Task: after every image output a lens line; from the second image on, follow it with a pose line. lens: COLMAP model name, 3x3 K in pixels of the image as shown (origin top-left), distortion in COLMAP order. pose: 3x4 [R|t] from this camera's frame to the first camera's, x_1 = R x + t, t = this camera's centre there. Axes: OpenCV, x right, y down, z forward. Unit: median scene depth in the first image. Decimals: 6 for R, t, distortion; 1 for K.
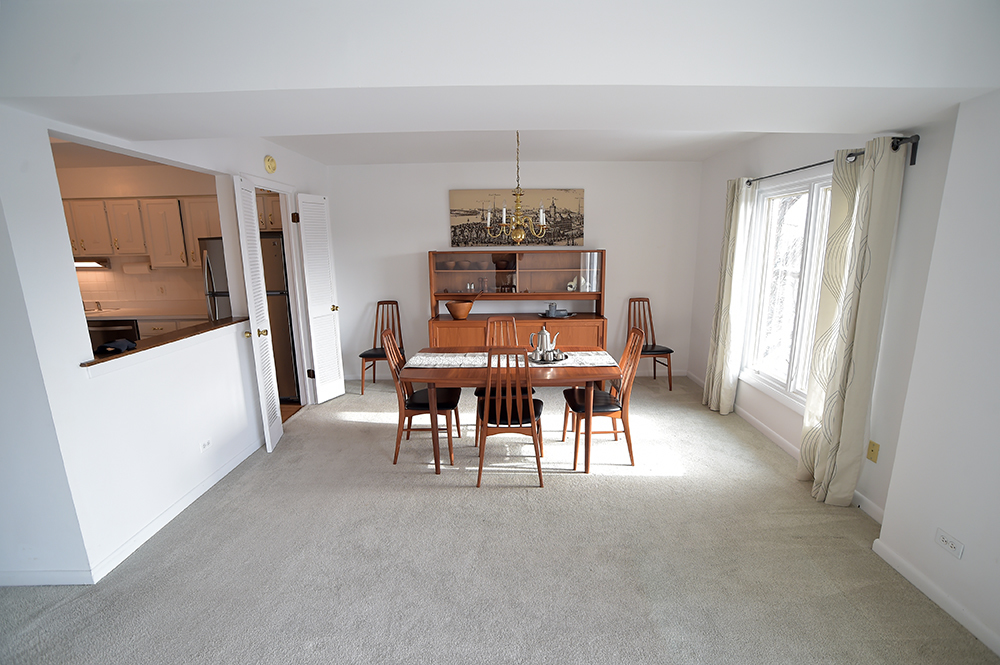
lens RADIAL K [[430.4, 0, 500.0], [0, 430.4, 332.5], [0, 0, 1]] dist [-0.064580, 0.022553]
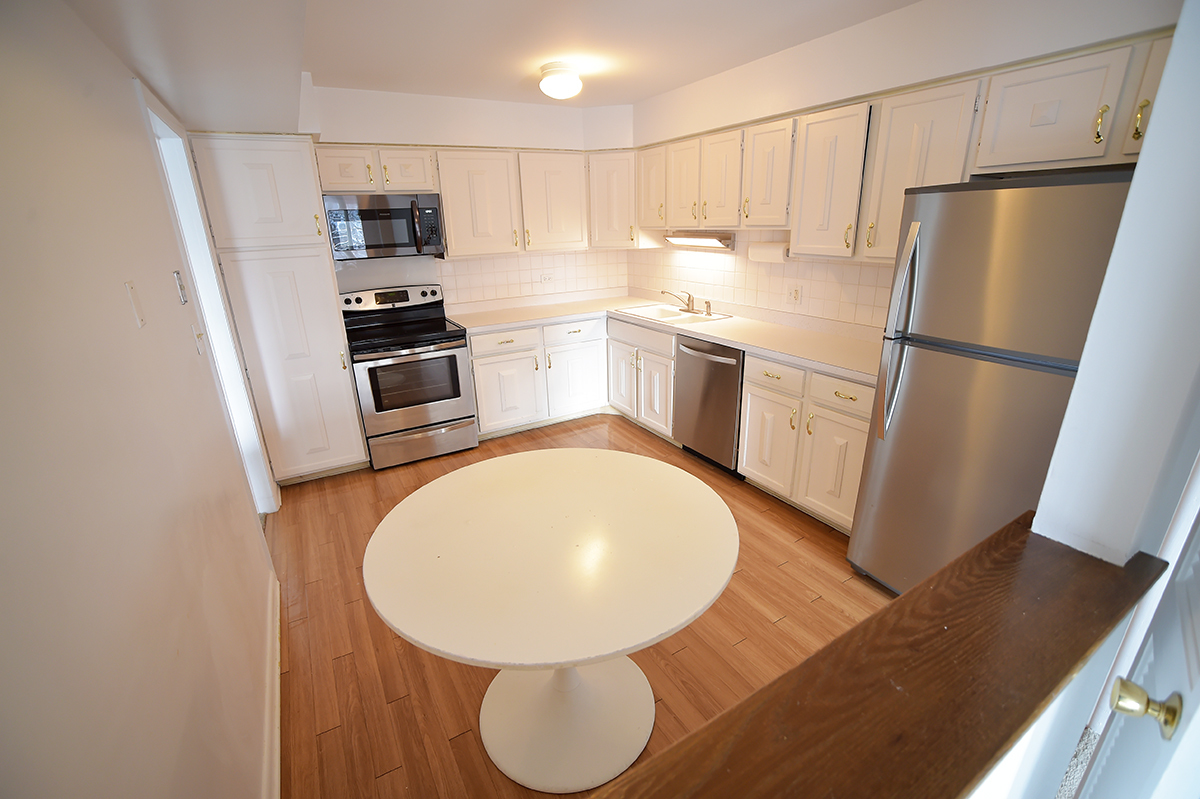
lens RADIAL K [[516.5, 0, 600.0], [0, 516.5, 399.5], [0, 0, 1]] dist [-0.064580, 0.022553]
pose [[0.506076, 0.275375, -0.817347, -0.382239], [-0.150759, 0.961315, 0.230534, -0.091840], [0.849211, 0.006555, 0.528013, 0.457851]]
